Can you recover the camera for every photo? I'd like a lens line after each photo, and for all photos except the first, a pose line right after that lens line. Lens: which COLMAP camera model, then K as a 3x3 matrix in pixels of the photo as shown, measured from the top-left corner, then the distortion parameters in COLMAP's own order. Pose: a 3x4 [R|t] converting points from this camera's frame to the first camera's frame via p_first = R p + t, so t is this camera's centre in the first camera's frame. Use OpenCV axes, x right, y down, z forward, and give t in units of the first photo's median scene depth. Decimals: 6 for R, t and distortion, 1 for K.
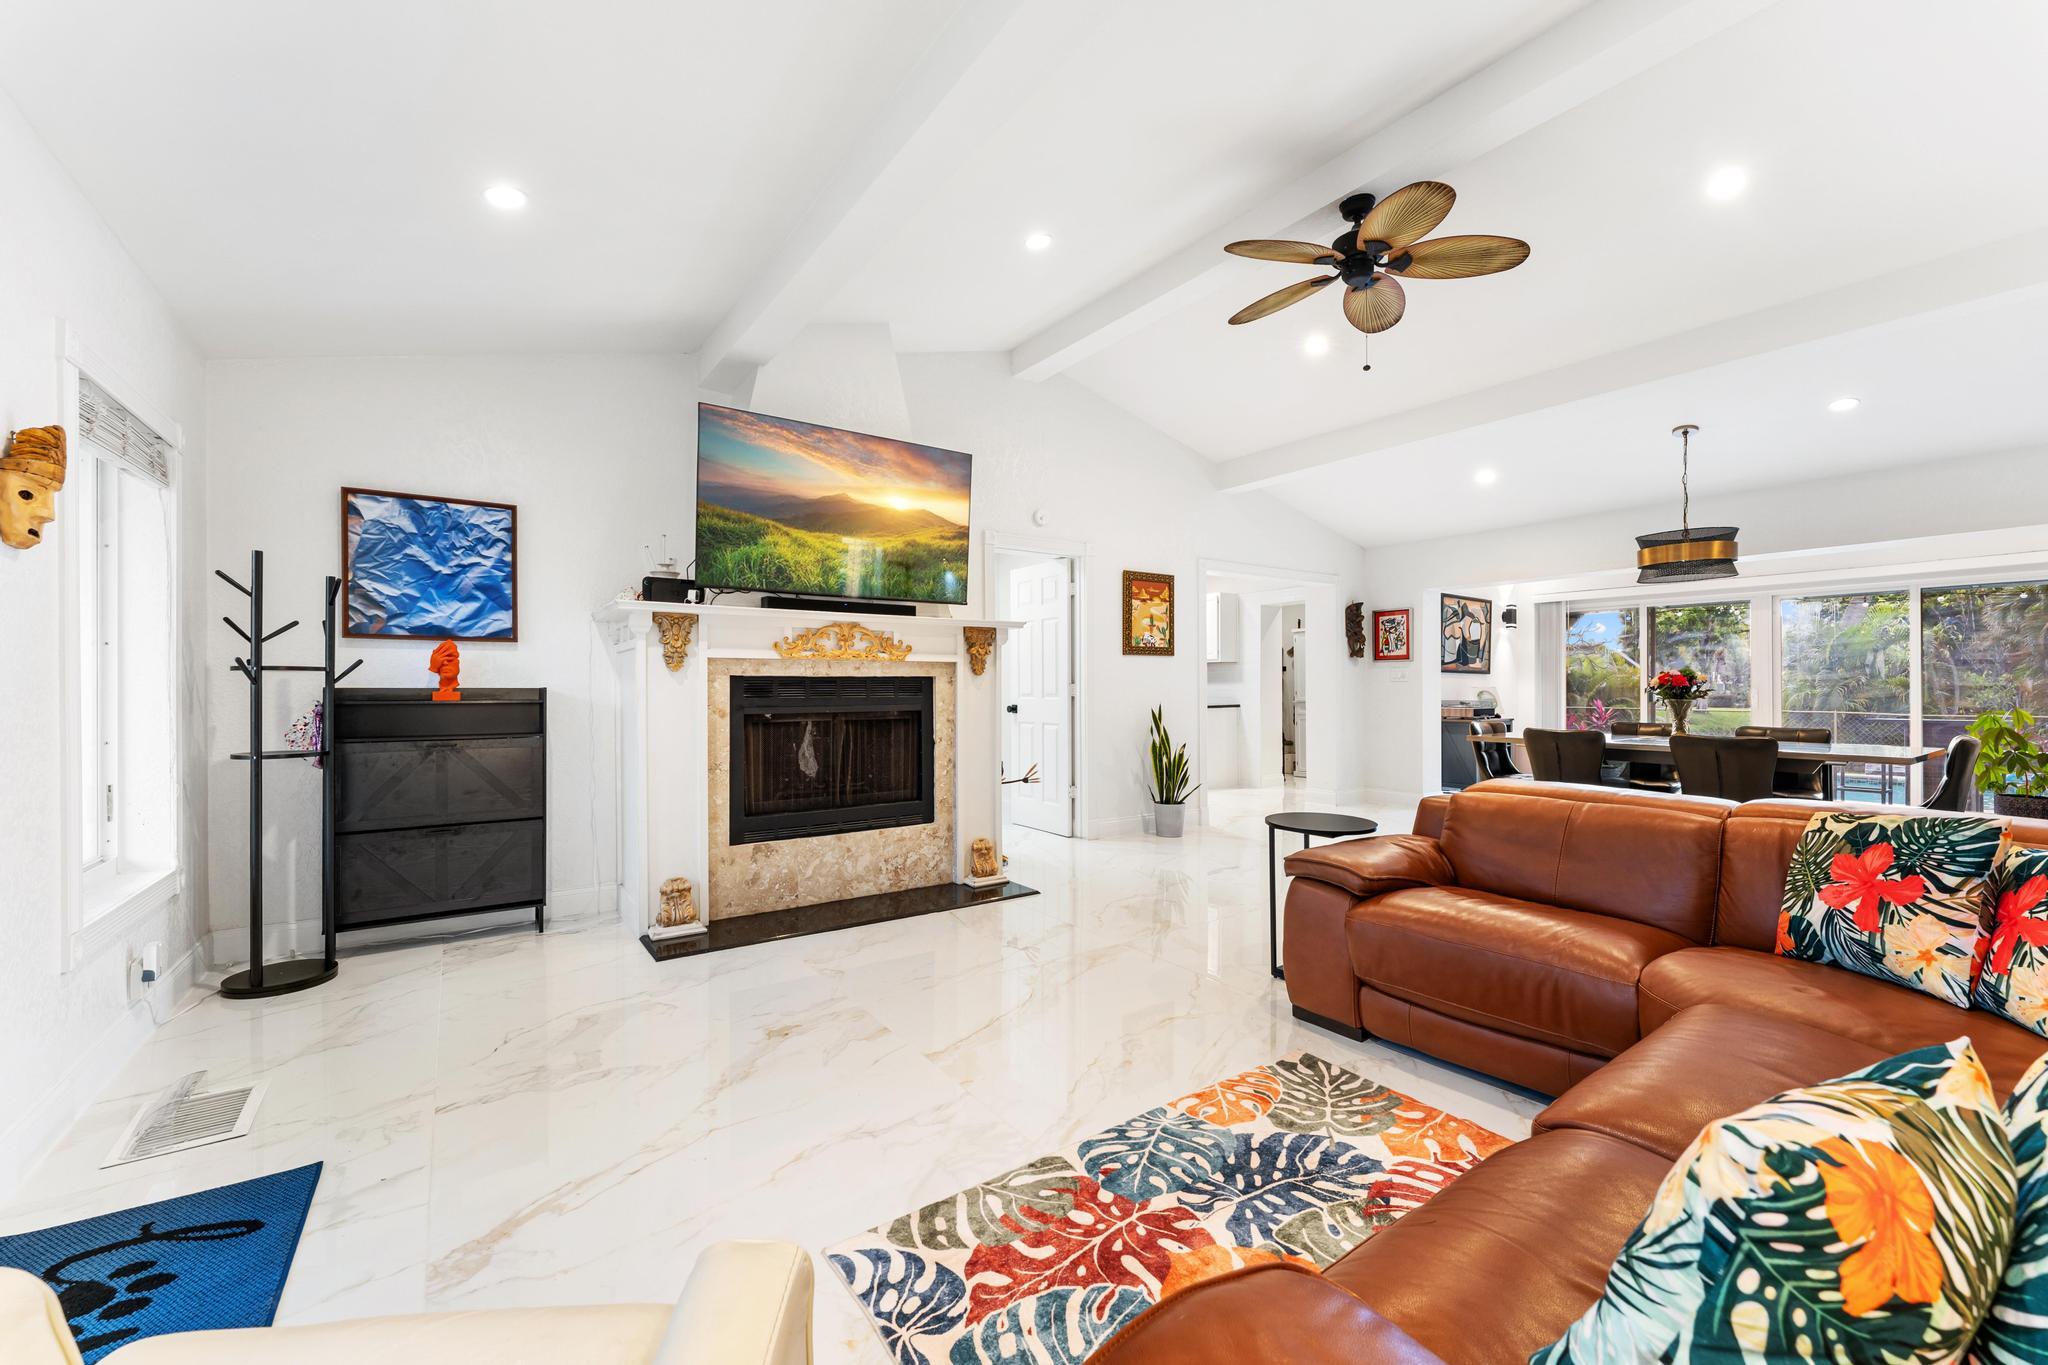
lens RADIAL K [[818.8, 0, 1025.3], [0, 818.8, 689.7], [0, 0, 1]] dist [-0.004890, 0.000011]
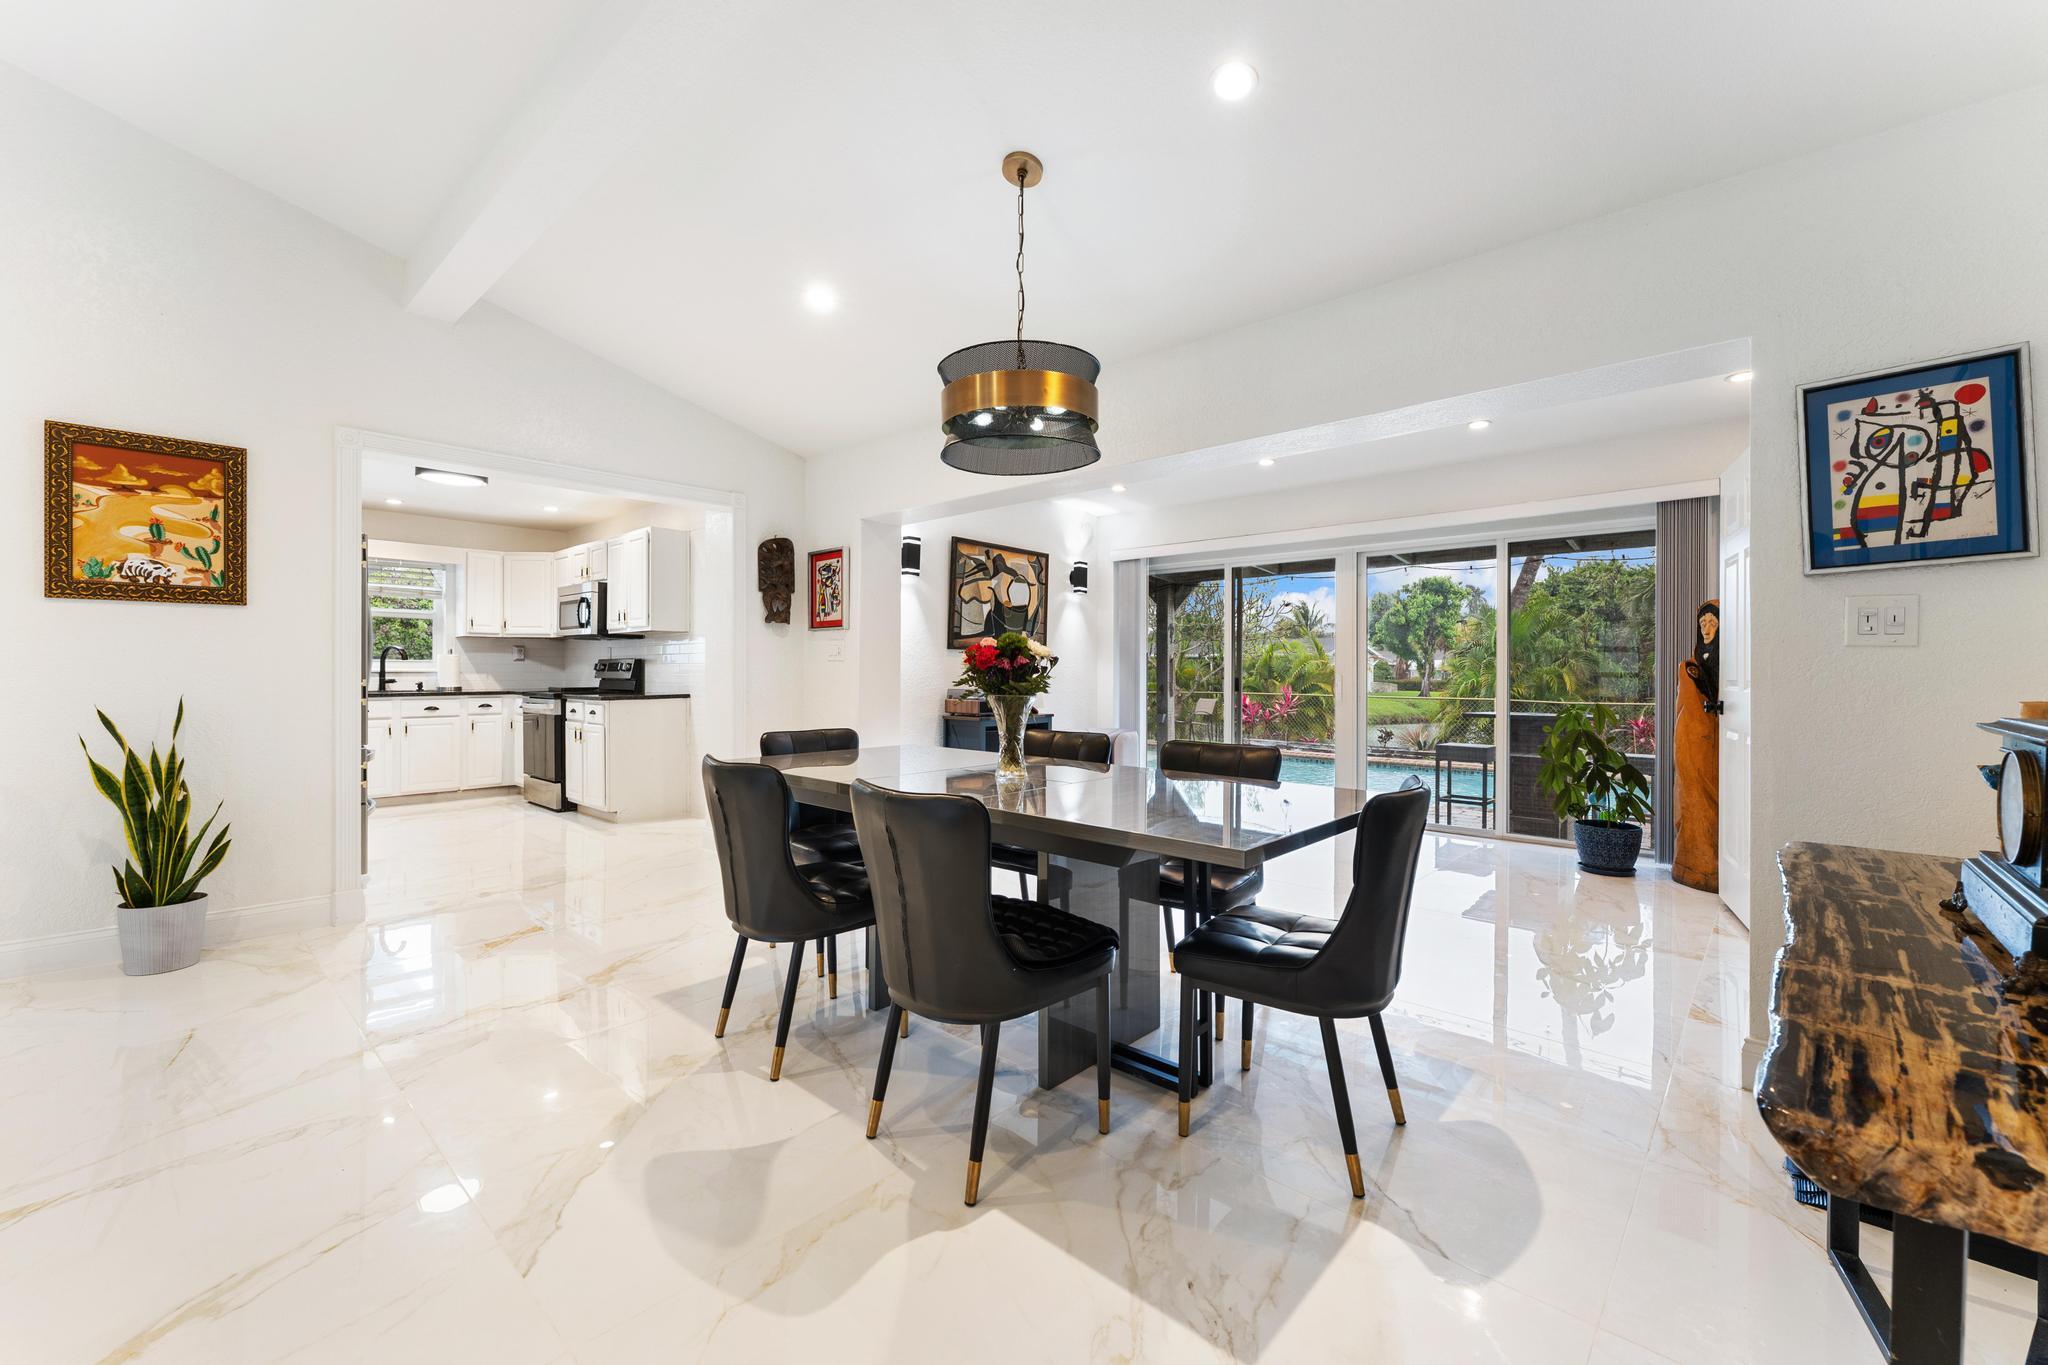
lens RADIAL K [[829.9, 0, 1024.5], [0, 829.9, 669.8], [0, 0, 1]] dist [-0.001266, -0.000085]
pose [[0.975769, 0.006237, 0.218715, 0.925640], [-0.005350, 0.999975, -0.004646, -0.001777], [-0.218739, 0.003363, 0.975778, 0.654426]]
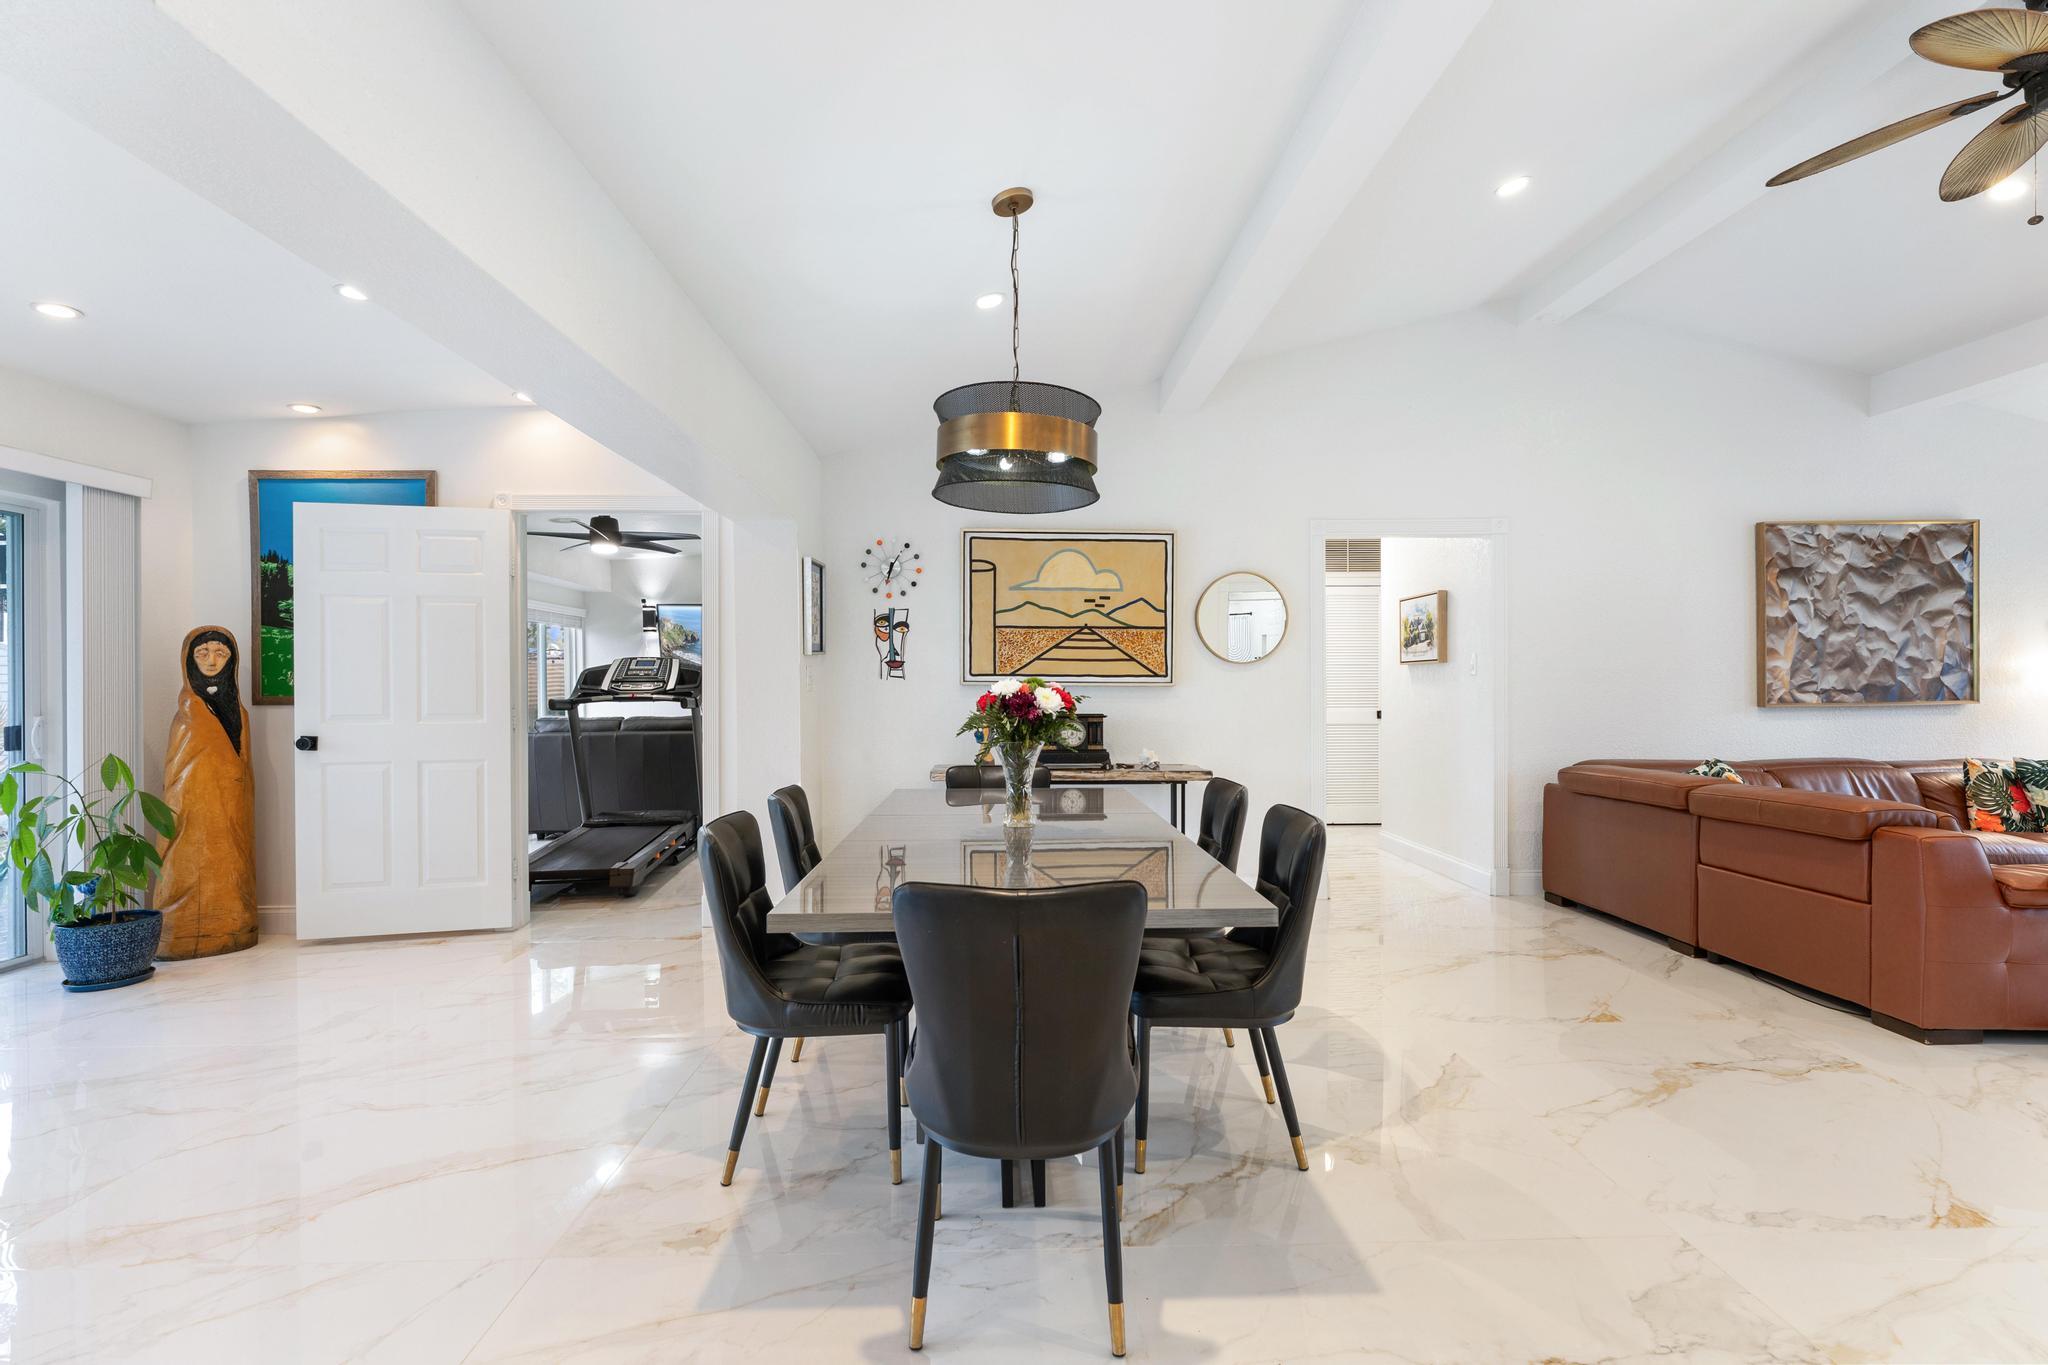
lens RADIAL K [[910.4, 0, 1027.6], [0, 910.4, 686.5], [0, 0, 1]] dist [-0.000139, 0.000147]
pose [[-0.840261, 0.006224, 0.542146, 0.666358], [0.008352, 0.999964, 0.001465, -0.027962], [-0.542117, 0.005759, -0.840283, 1.940197]]
